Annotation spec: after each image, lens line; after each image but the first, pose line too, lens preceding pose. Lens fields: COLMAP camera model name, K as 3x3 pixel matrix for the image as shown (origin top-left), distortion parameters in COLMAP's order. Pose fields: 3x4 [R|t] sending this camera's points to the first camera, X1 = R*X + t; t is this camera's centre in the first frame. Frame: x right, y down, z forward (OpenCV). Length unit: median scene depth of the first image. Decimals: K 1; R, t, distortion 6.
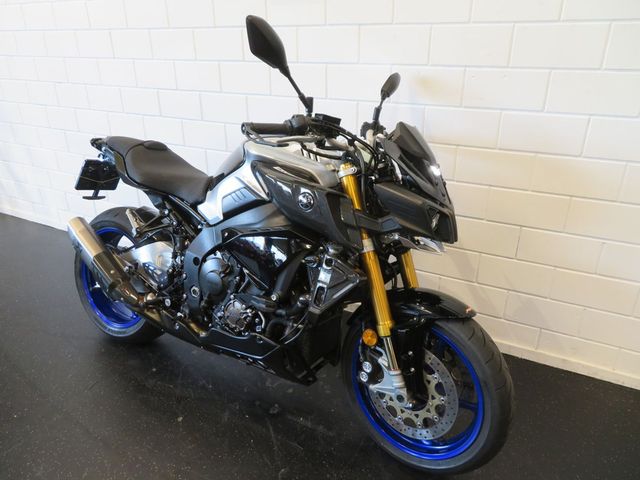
lens RADIAL K [[463.4, 0, 320.2], [0, 463.4, 239.1], [0, 0, 1]] dist [-0.011198, -0.002108]
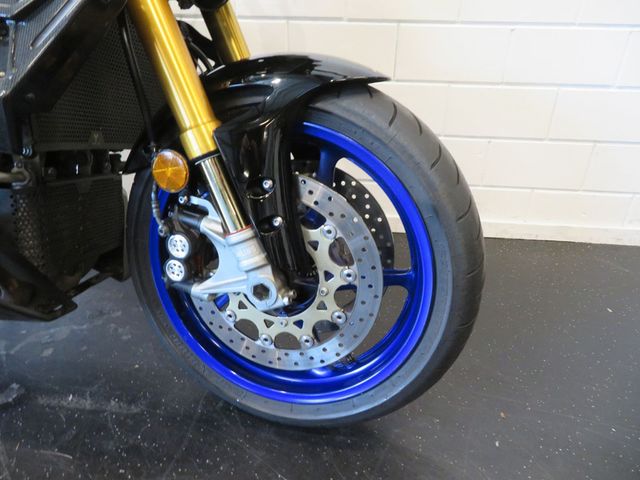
lens RADIAL K [[463.4, 0, 320.4], [0, 463.4, 239.7], [0, 0, 1]] dist [-0.011198, -0.002108]
pose [[0.923690, -0.163653, 0.346431, 0.076042], [0.134562, 0.985154, 0.106602, 0.247151], [-0.358734, -0.051850, 0.931999, 0.545334]]
